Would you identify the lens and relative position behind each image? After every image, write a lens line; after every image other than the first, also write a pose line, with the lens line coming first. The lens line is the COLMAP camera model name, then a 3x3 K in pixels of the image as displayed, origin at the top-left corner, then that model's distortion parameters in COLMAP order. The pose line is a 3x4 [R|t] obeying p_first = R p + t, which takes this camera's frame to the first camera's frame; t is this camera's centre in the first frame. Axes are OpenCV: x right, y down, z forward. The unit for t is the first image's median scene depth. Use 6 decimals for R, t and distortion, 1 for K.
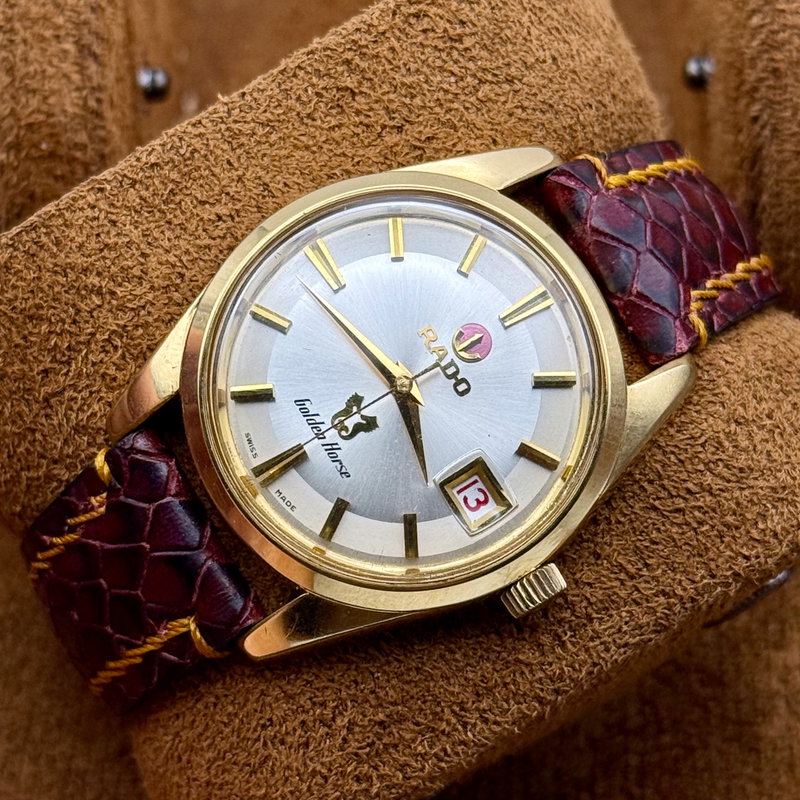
lens RADIAL K [[2665.7, 0, 400.7], [0, 2665.7, 416.8], [0, 0, 1]] dist [0.221723, -1.448890]
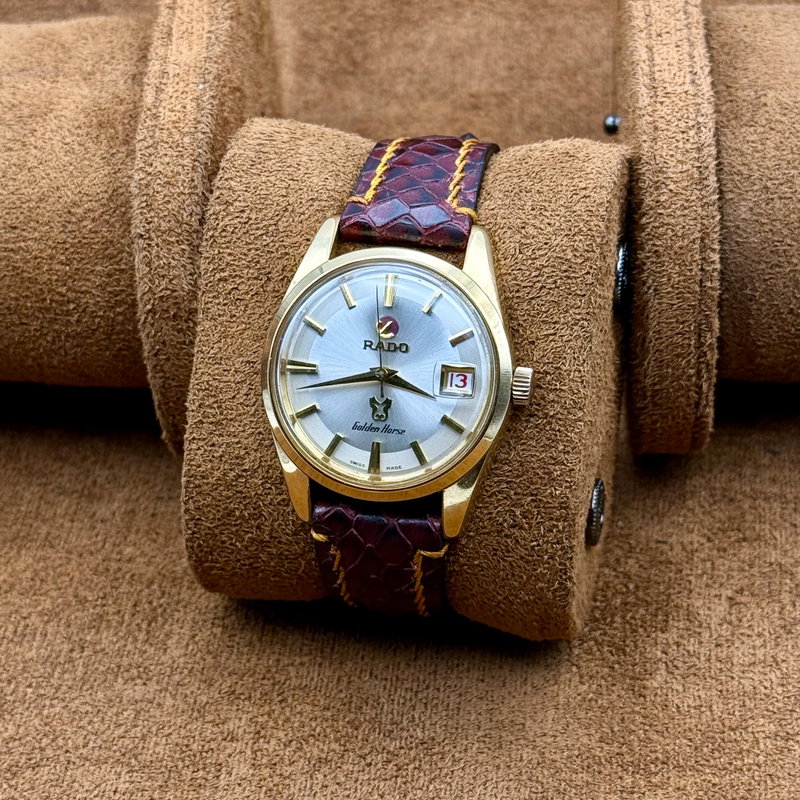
lens RADIAL K [[2201.8, 0, 400.0], [0, 2201.8, 400.0], [0, 0, 1]] dist [0.113035, 0.750068]
pose [[0.602286, -0.790795, -0.109065, 0.145037], [0.794581, 0.607011, -0.013356, 0.025271], [0.076765, -0.078617, 0.993945, -0.409108]]
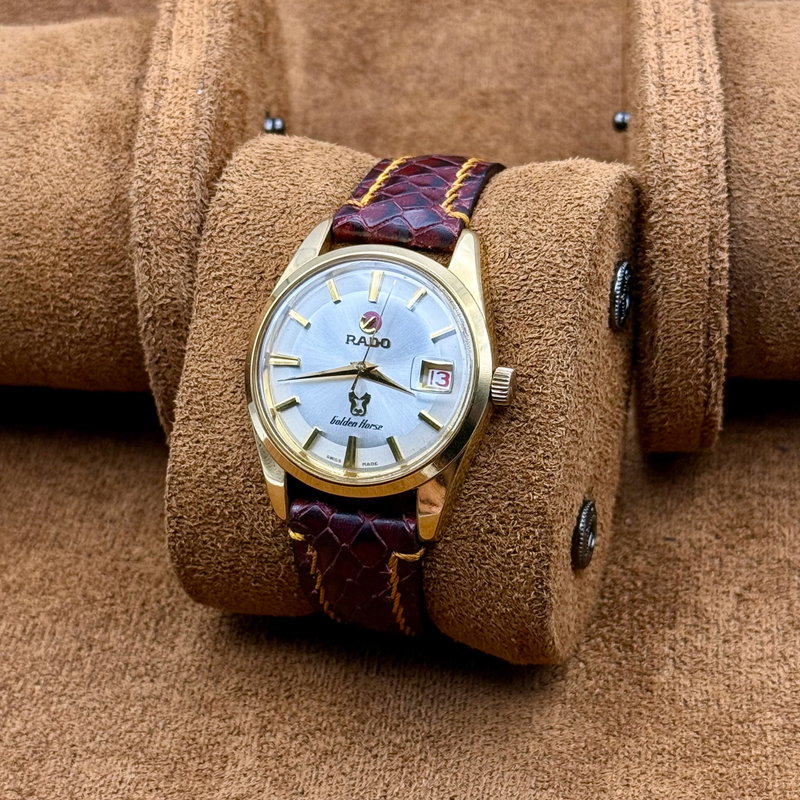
lens RADIAL K [[2201.8, 0, 400.0], [0, 2201.8, 400.0], [0, 0, 1]] dist [0.113035, 0.750068]
pose [[0.631316, -0.771691, -0.077027, 0.106022], [0.758940, 0.635191, -0.143325, 0.214718], [0.159529, 0.032025, 0.986674, -0.386587]]
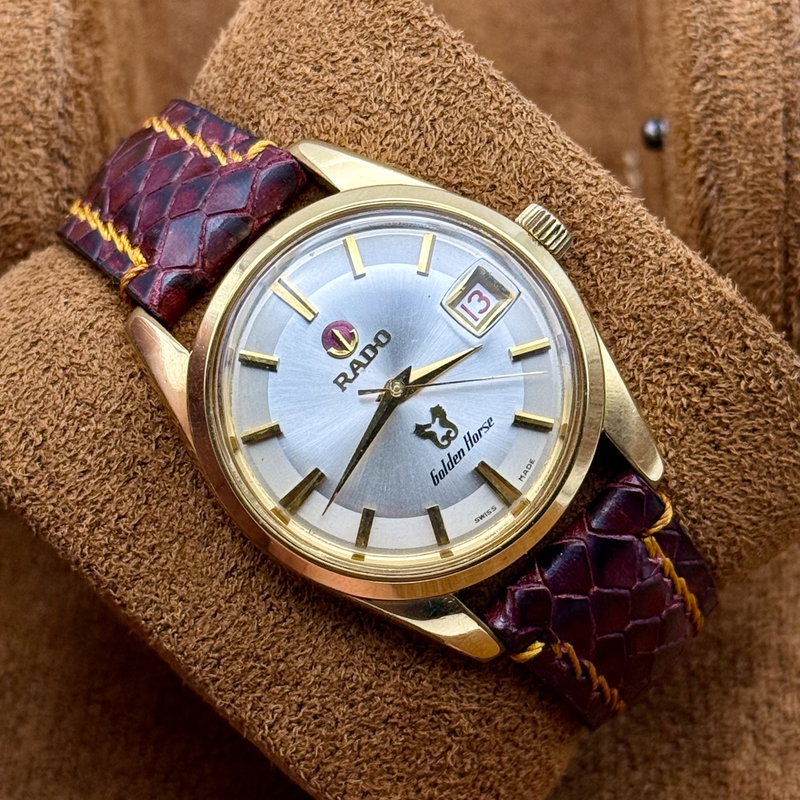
lens RADIAL K [[2665.7, 0, 400.7], [0, 2665.7, 416.8], [0, 0, 1]] dist [0.221723, -1.448890]
pose [[-0.251640, -0.965548, 0.066295, -0.077711], [0.954802, -0.236474, 0.180092, -0.197573], [-0.158211, 0.108617, 0.981413, -0.047197]]
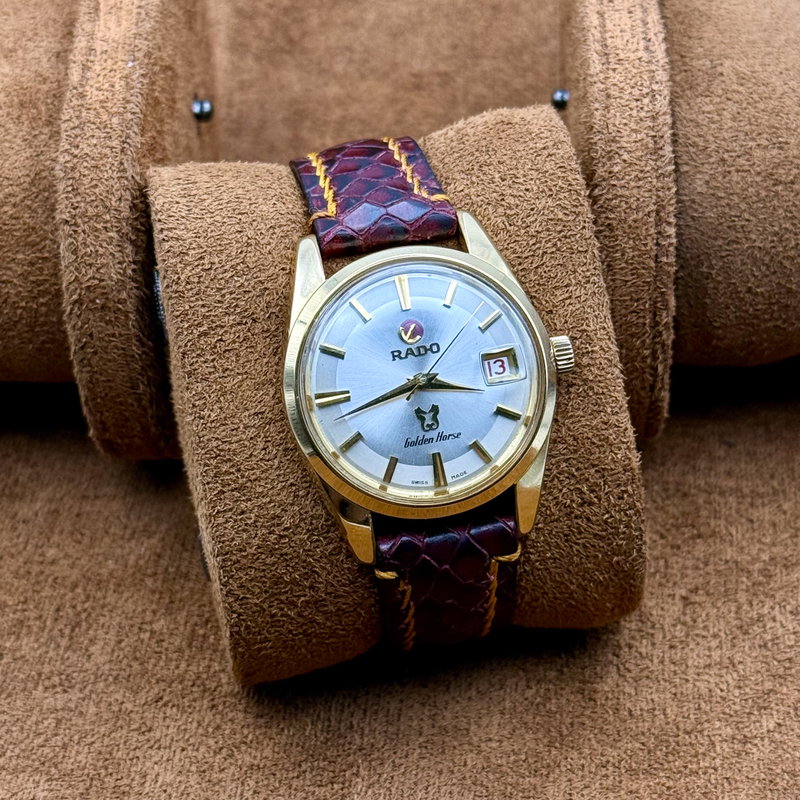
lens RADIAL K [[2201.8, 0, 400.0], [0, 2201.8, 400.0], [0, 0, 1]] dist [0.113035, 0.750068]
pose [[0.369994, -0.924196, 0.094687, -0.135289], [0.899992, 0.381846, 0.210259, -0.287976], [-0.230477, 0.007423, 0.973050, -0.282016]]
